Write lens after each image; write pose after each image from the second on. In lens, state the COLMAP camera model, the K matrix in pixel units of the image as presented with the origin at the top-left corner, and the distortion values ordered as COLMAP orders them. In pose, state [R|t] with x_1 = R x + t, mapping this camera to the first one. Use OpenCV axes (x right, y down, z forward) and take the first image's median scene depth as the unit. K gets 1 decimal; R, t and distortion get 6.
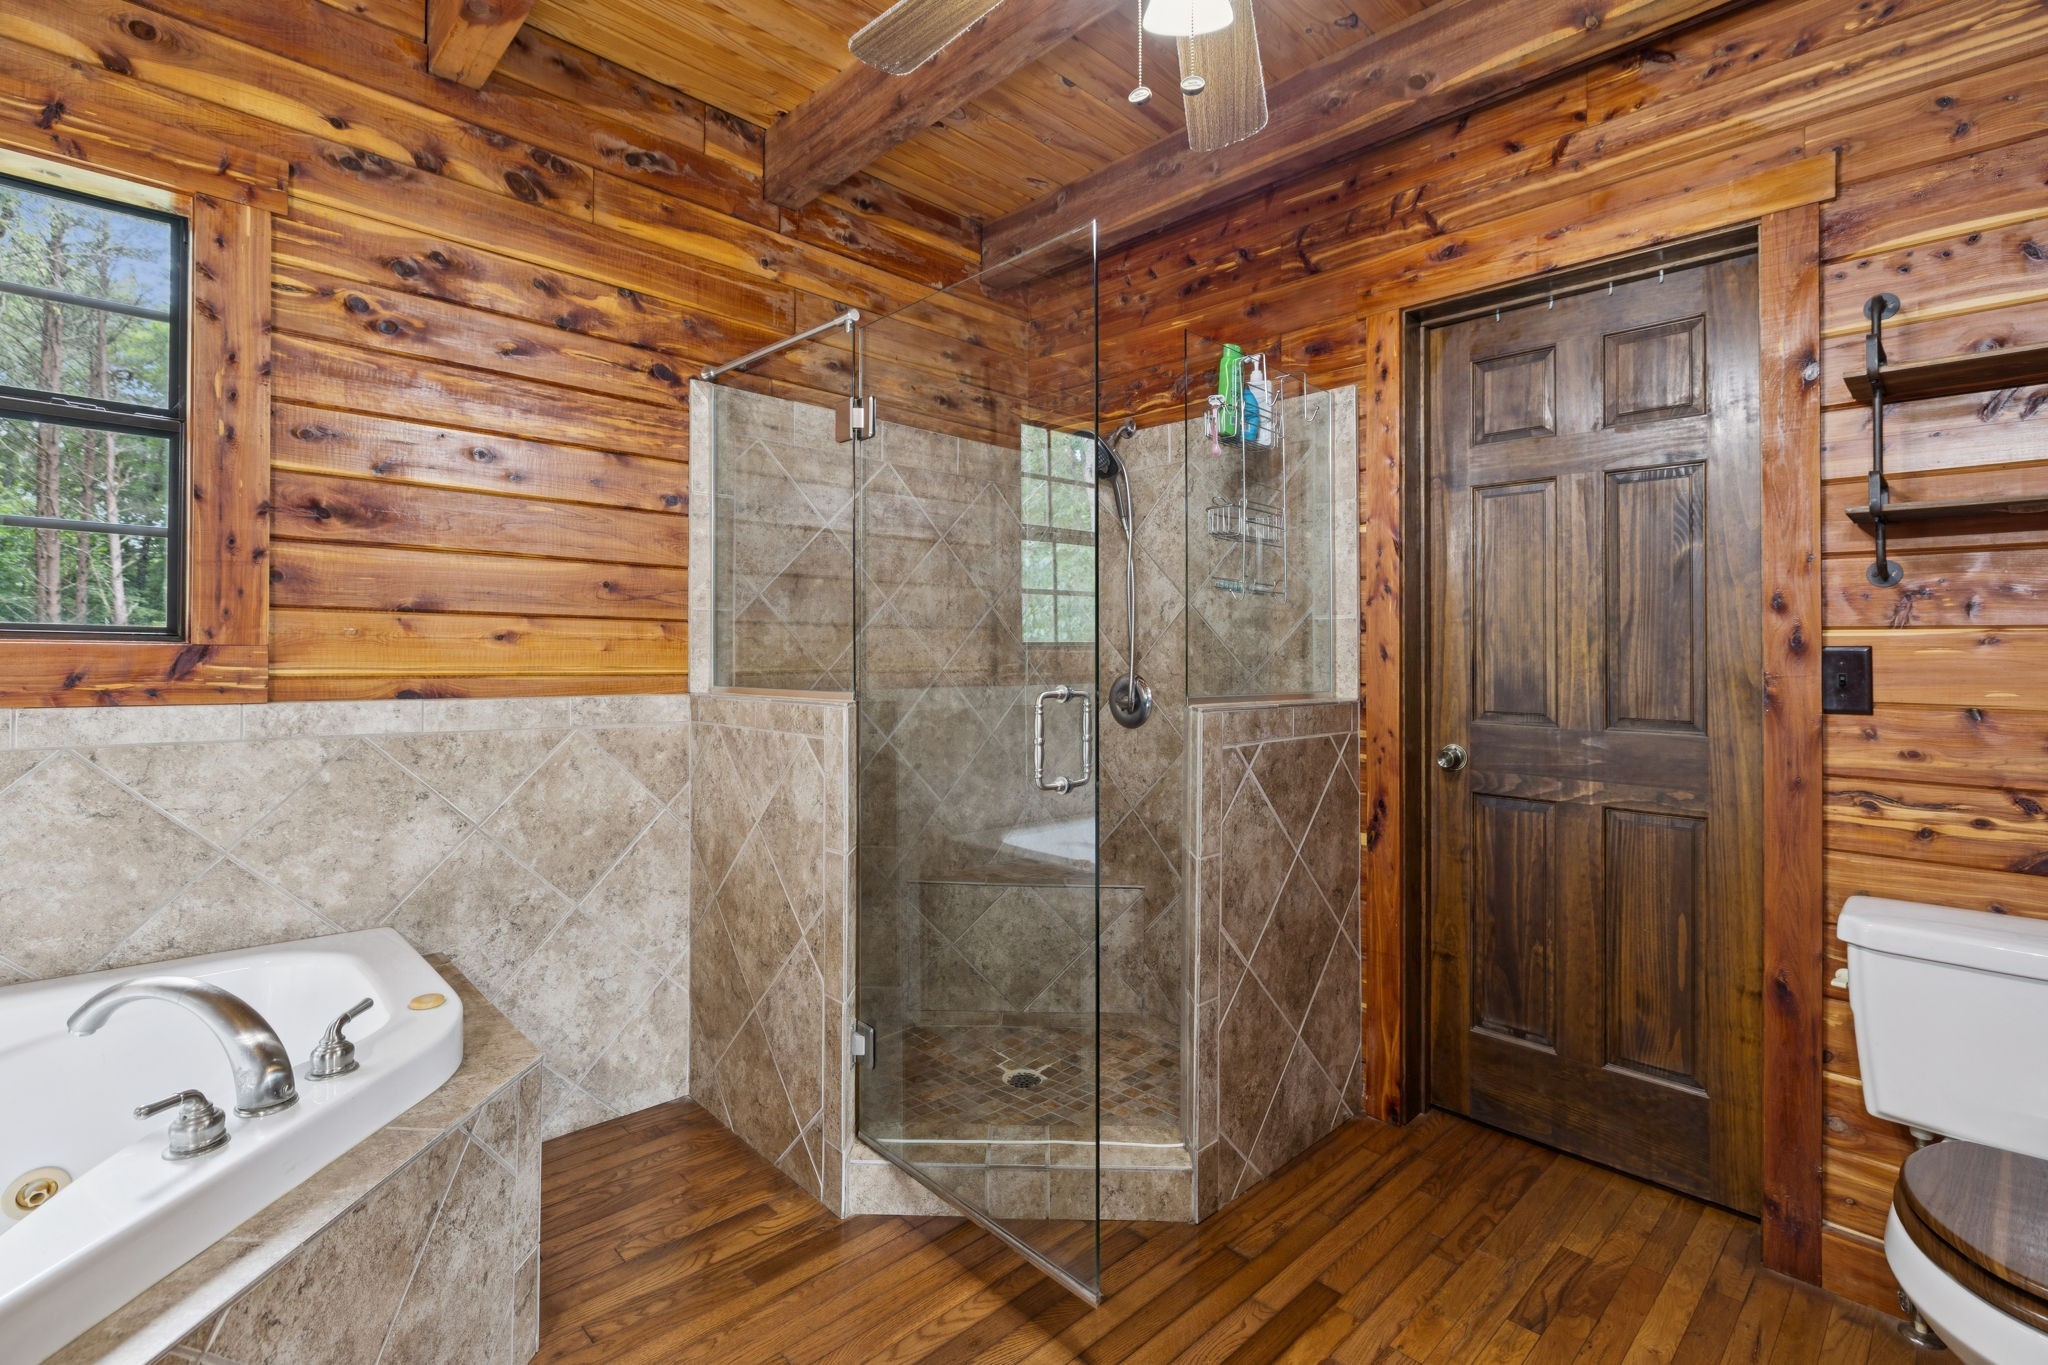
lens RADIAL K [[904.8, 0, 1034.3], [0, 904.8, 649.5], [0, 0, 1]] dist [-0.003577, 0.000465]
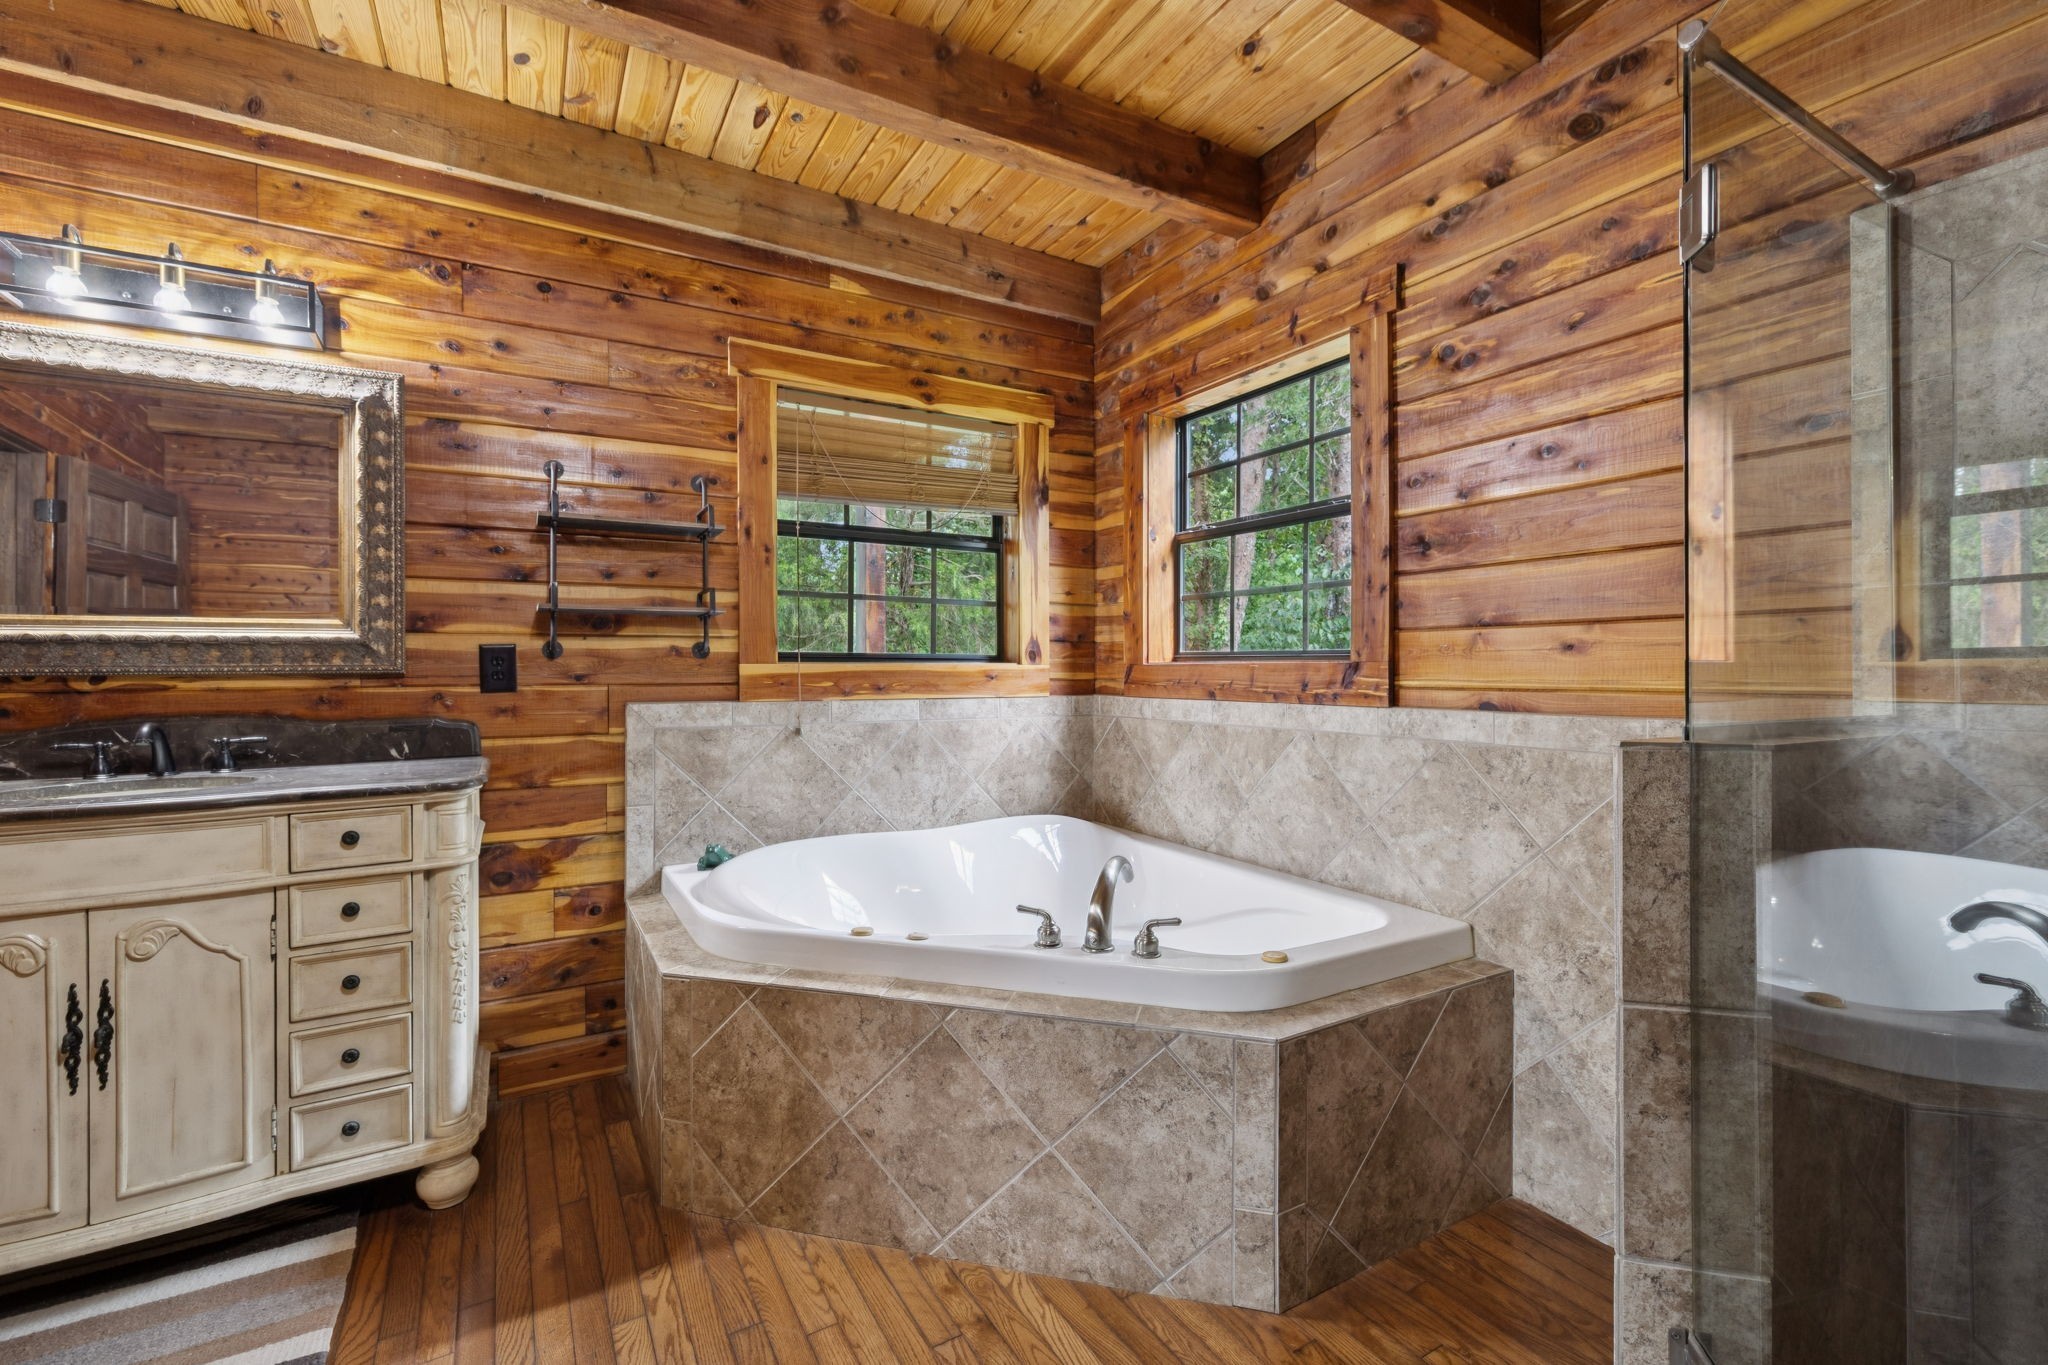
lens RADIAL K [[856.8, 0, 1020.0], [0, 856.8, 679.6], [0, 0, 1]] dist [-0.000570, 0.000515]
pose [[-0.222321, 0.000903, -0.974973, 0.386634], [0.006612, 0.999978, -0.000582, 0.016539], [0.974951, -0.006576, -0.222322, 0.707226]]
